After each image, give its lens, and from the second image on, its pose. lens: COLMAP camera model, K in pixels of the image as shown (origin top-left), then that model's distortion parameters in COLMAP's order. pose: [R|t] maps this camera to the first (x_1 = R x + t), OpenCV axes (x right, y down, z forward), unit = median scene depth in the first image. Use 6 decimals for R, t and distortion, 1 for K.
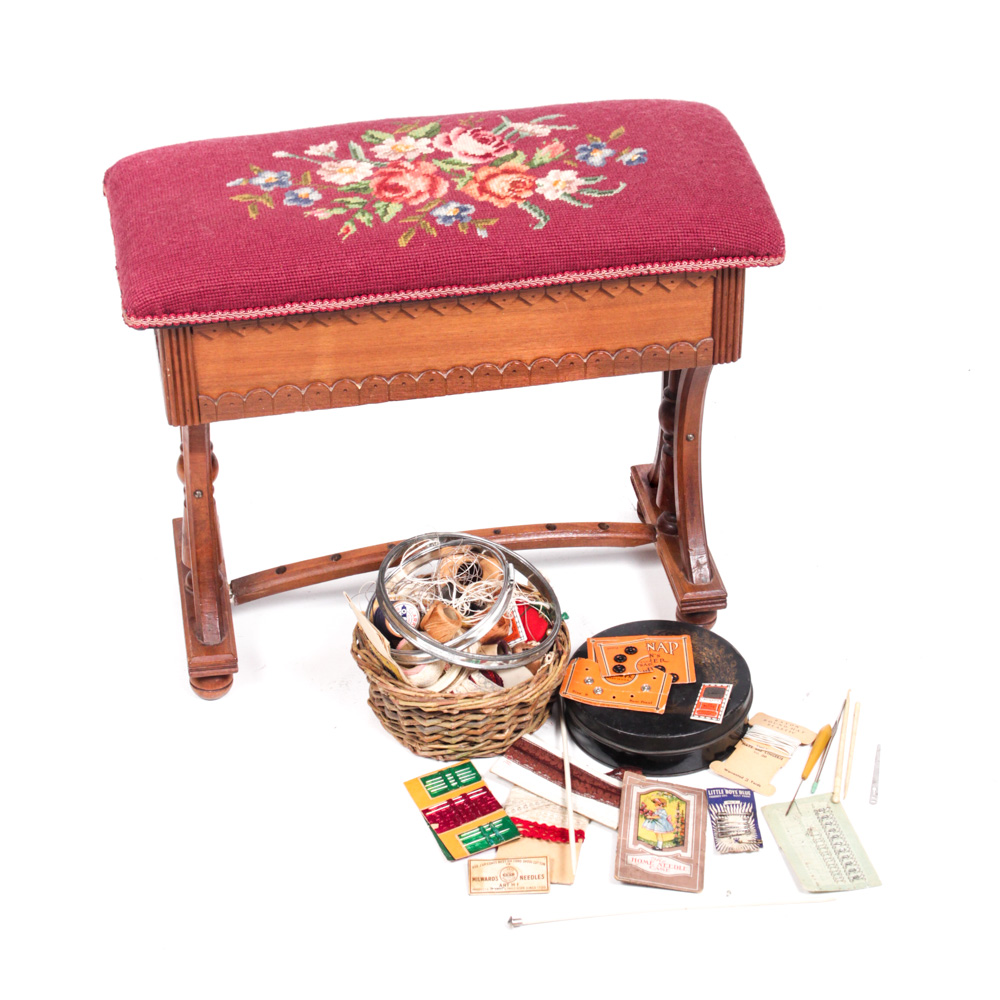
lens RADIAL K [[2716.8, 0, 499.3], [0, 2716.8, 492.3], [0, 0, 1]] dist [-0.008310, 0.000000]
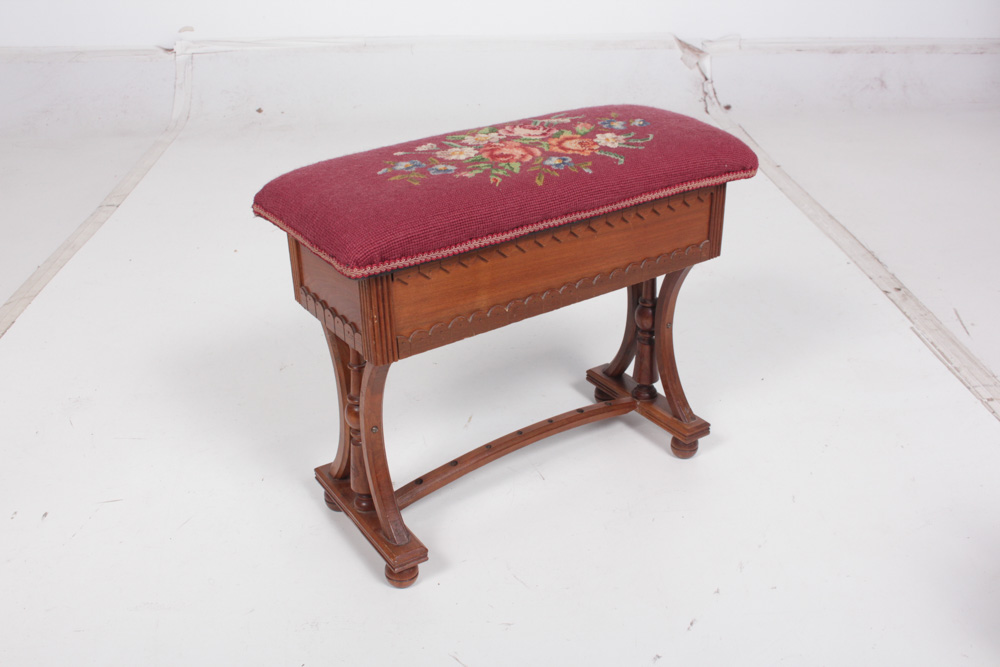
lens RADIAL K [[1016.6, 0, 502.7], [0, 1016.6, 336.4], [0, 0, 1]] dist [-0.128163, 0.000000]
pose [[0.914972, -0.186667, 0.357745, -0.228132], [0.236418, 0.966452, -0.100381, 0.021385], [-0.327006, 0.176423, 0.928408, 0.555547]]
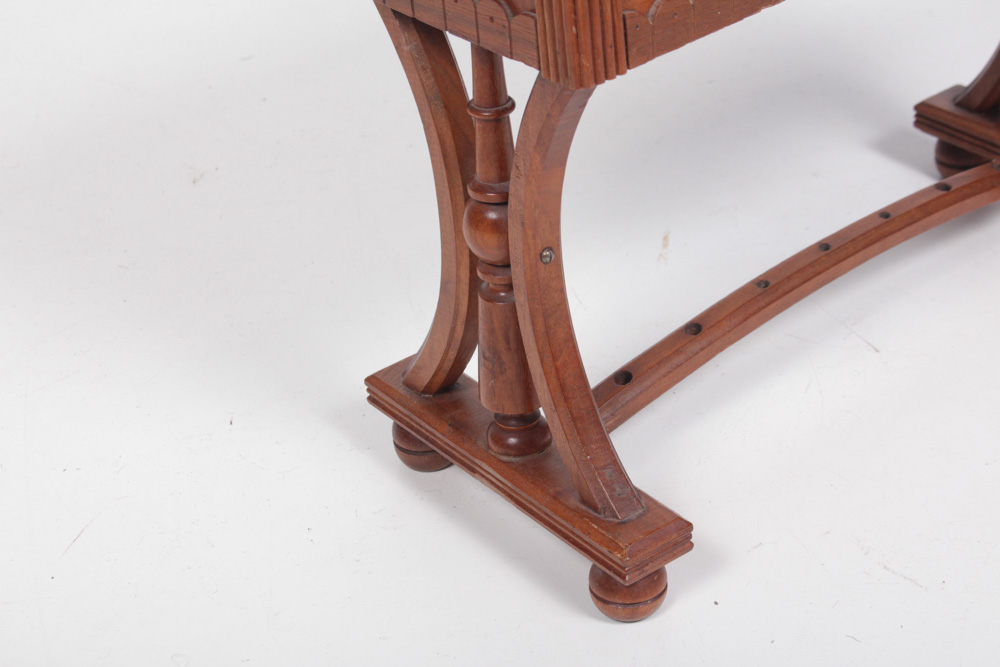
lens RADIAL K [[2139.0, 0, 498.2], [0, 2139.0, 337.3], [0, 0, 1]] dist [-0.038578, 0.000000]
pose [[0.878623, -0.309878, 0.363316, -0.291928], [0.335780, 0.941900, -0.008671, 0.017217], [-0.339520, 0.129613, 0.931626, 0.638006]]
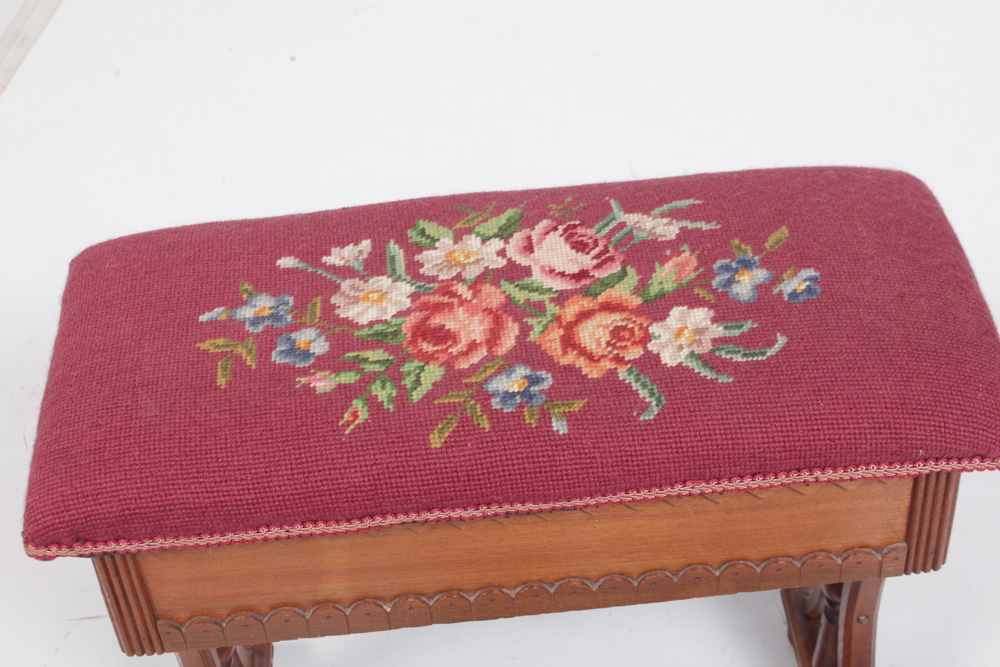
lens RADIAL K [[1672.0, 0, 505.7], [0, 1672.0, 335.1], [0, 0, 1]] dist [-0.019092, 0.000000]
pose [[0.992703, 0.030985, -0.116533, 0.026104], [-0.018073, 0.993737, 0.110270, -0.156323], [0.119220, -0.107360, 0.987046, 0.588514]]
